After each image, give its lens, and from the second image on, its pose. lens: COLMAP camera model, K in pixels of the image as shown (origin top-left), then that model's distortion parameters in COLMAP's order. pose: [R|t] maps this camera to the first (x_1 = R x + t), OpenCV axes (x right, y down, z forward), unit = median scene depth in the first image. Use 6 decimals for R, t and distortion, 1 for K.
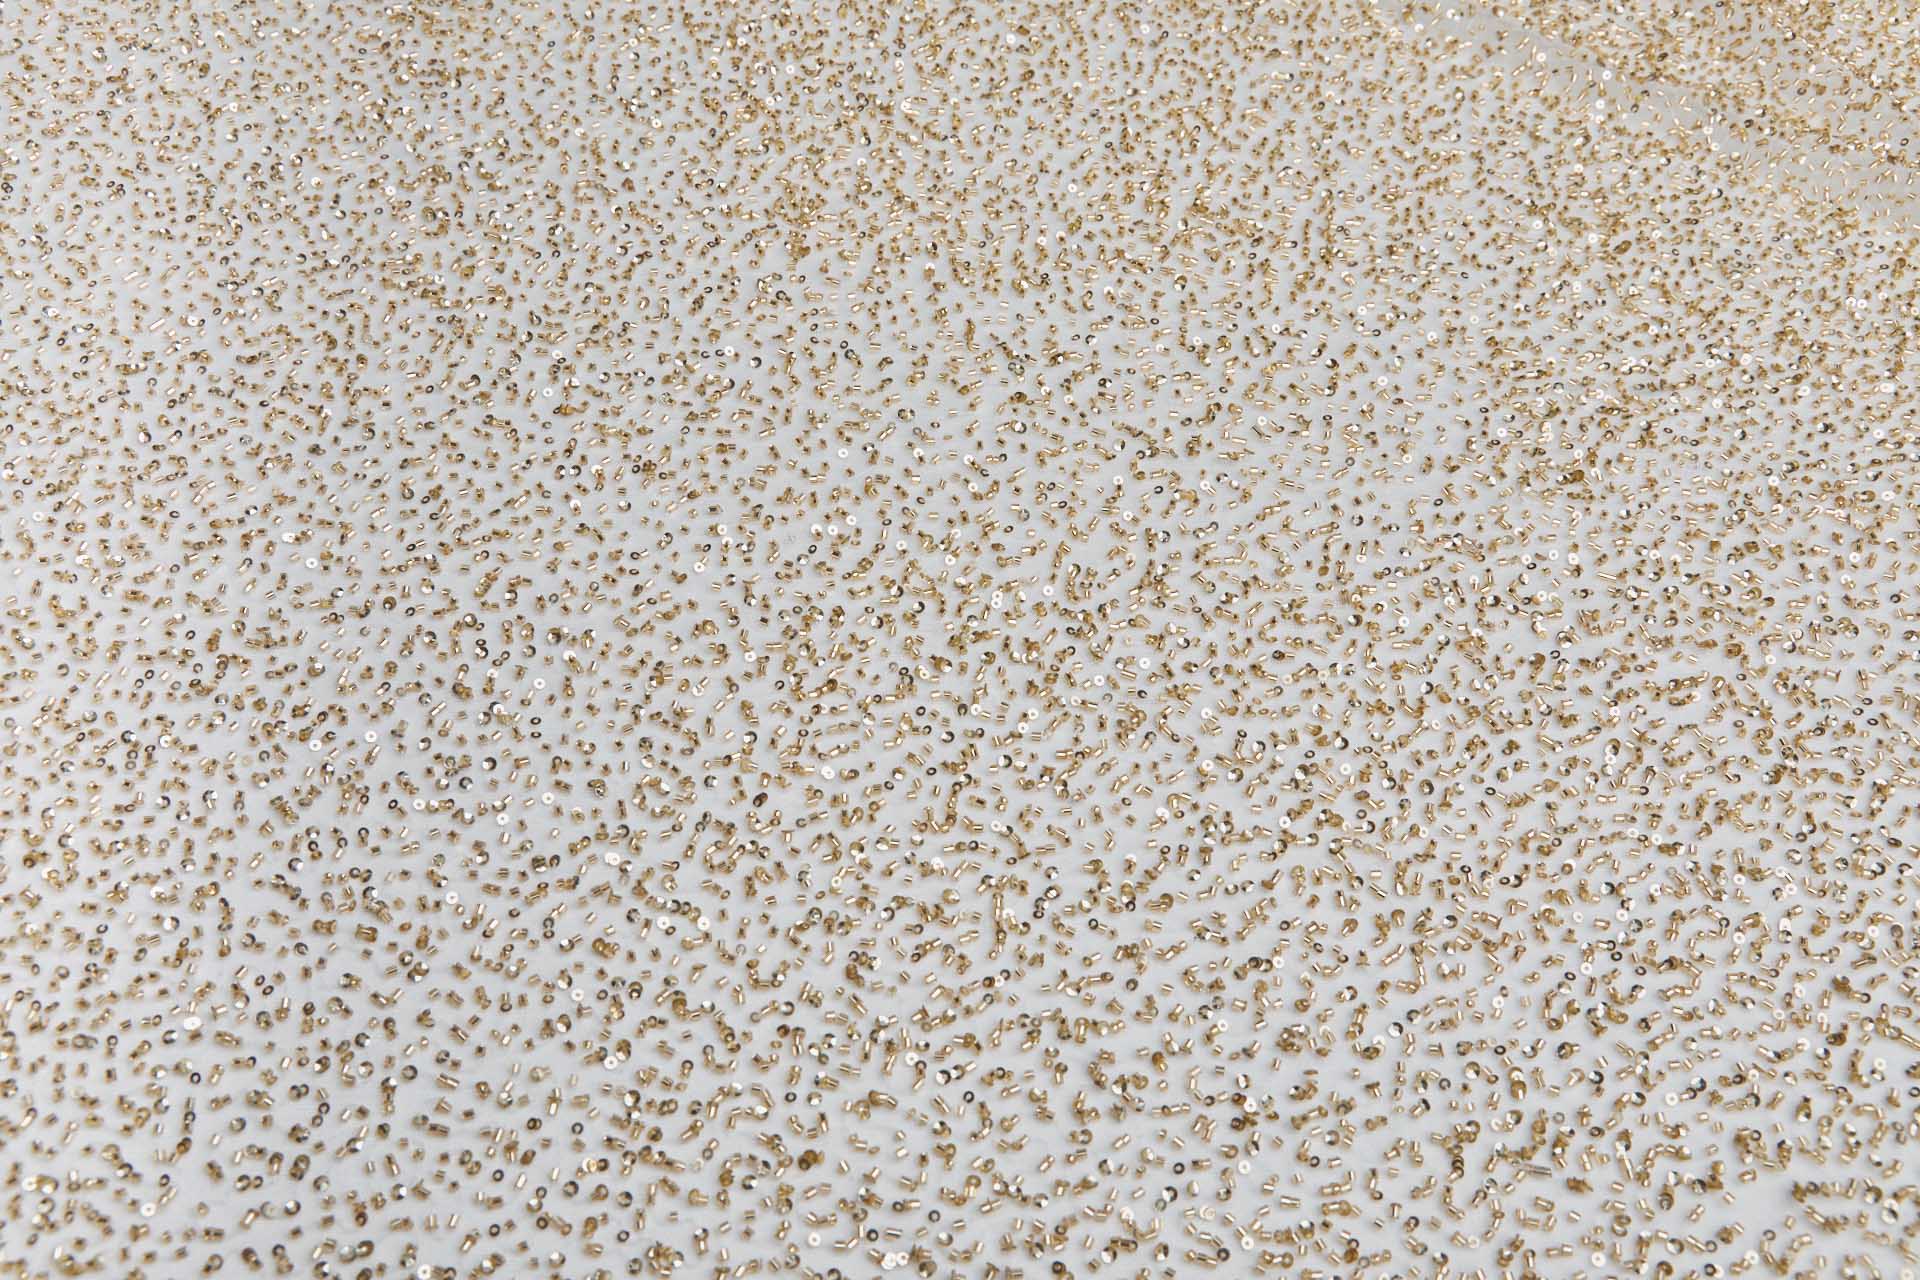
lens RADIAL K [[1805.8, 0, 975.7], [0, 1805.8, 639.6], [0, 0, 1]] dist [0.009591, -0.001716]
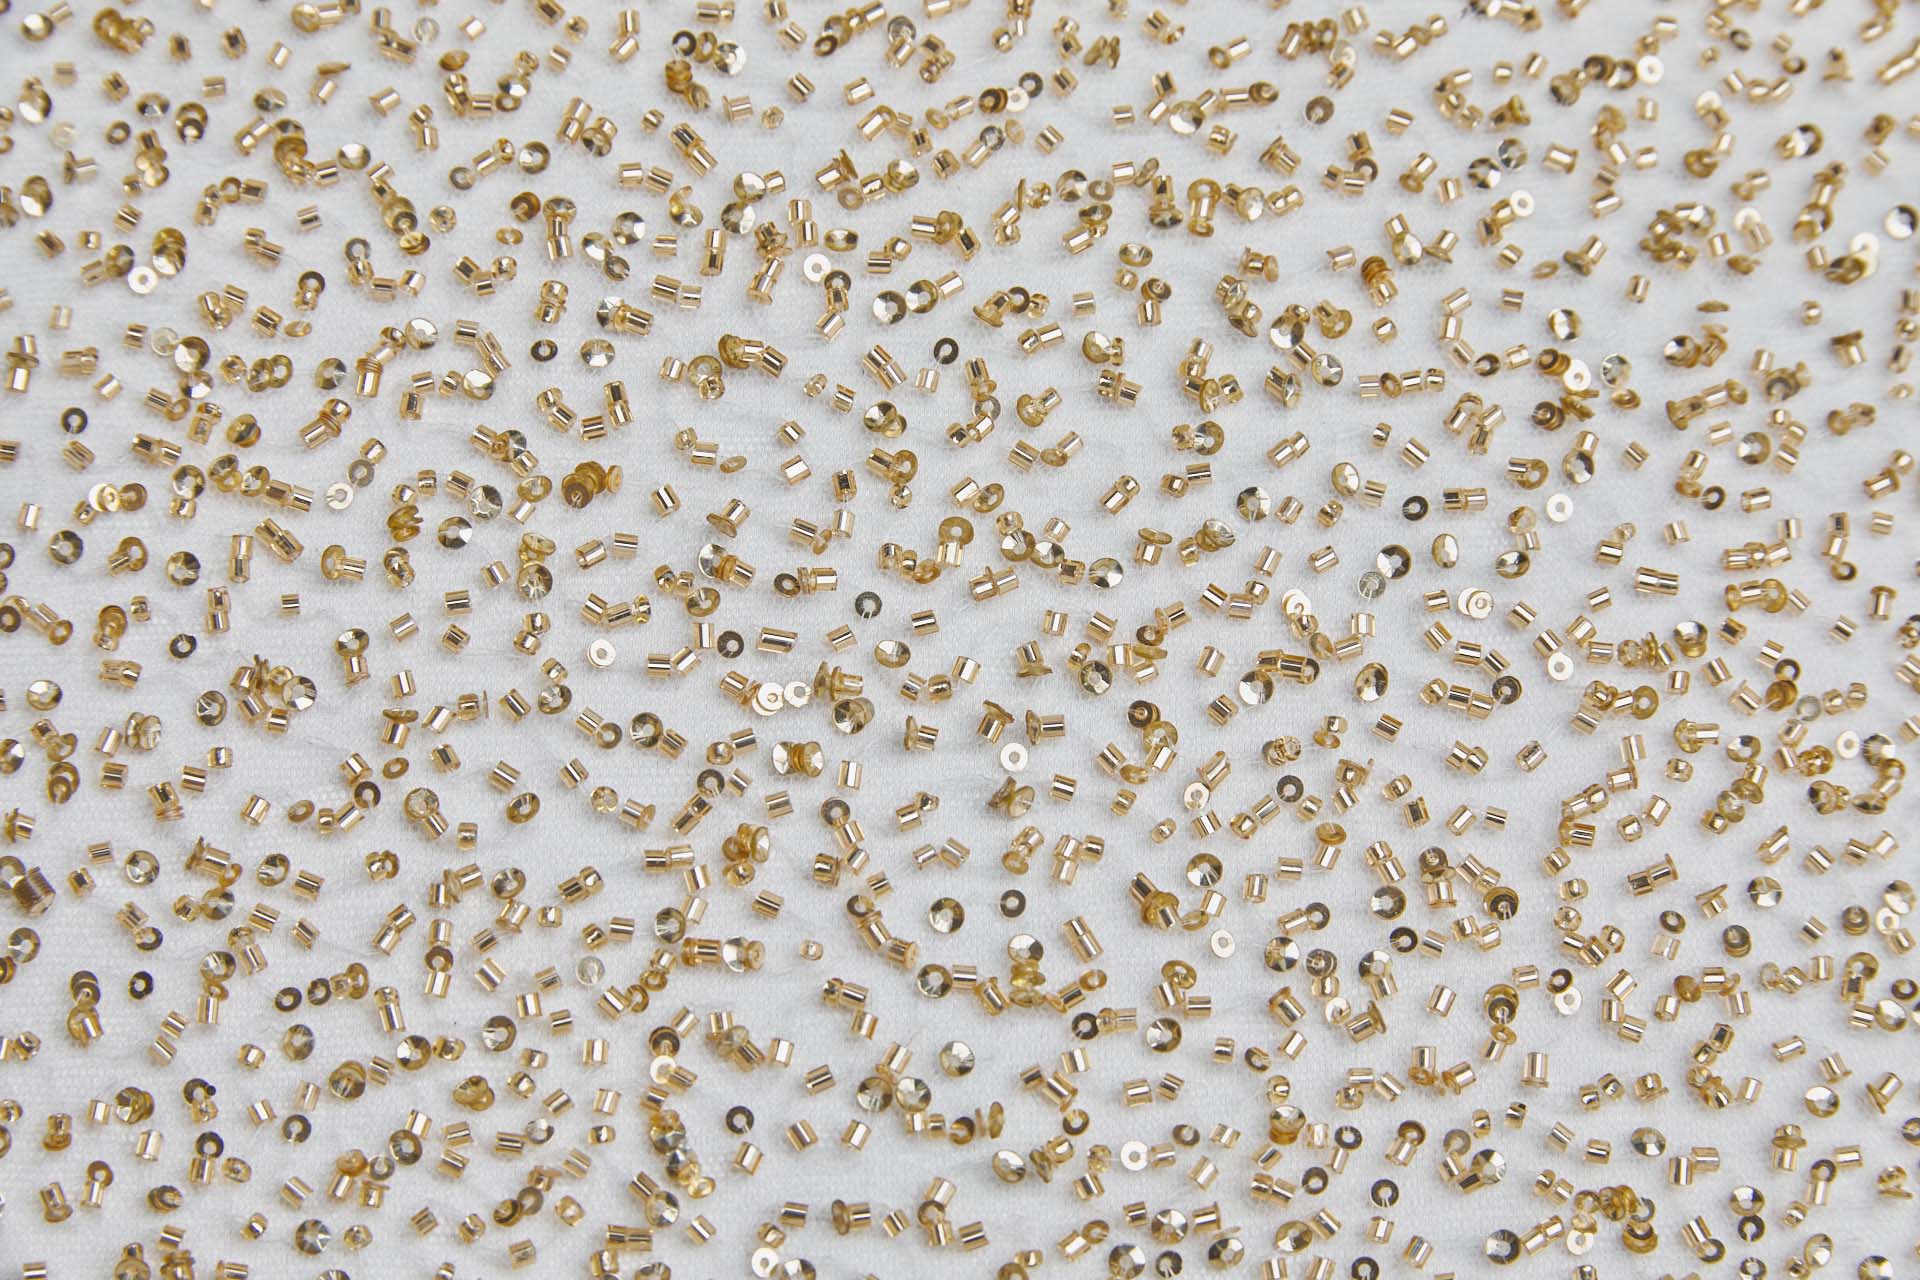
lens RADIAL K [[4880.3, 0, 959.5], [0, 4880.3, 640.1], [0, 0, 1]] dist [-0.023247, 0.000000]
pose [[0.999990, 0.004532, 0.000147, -0.000501], [-0.004339, 0.947178, 0.320678, -0.065159], [0.001314, -0.320676, 0.947188, -0.159324]]
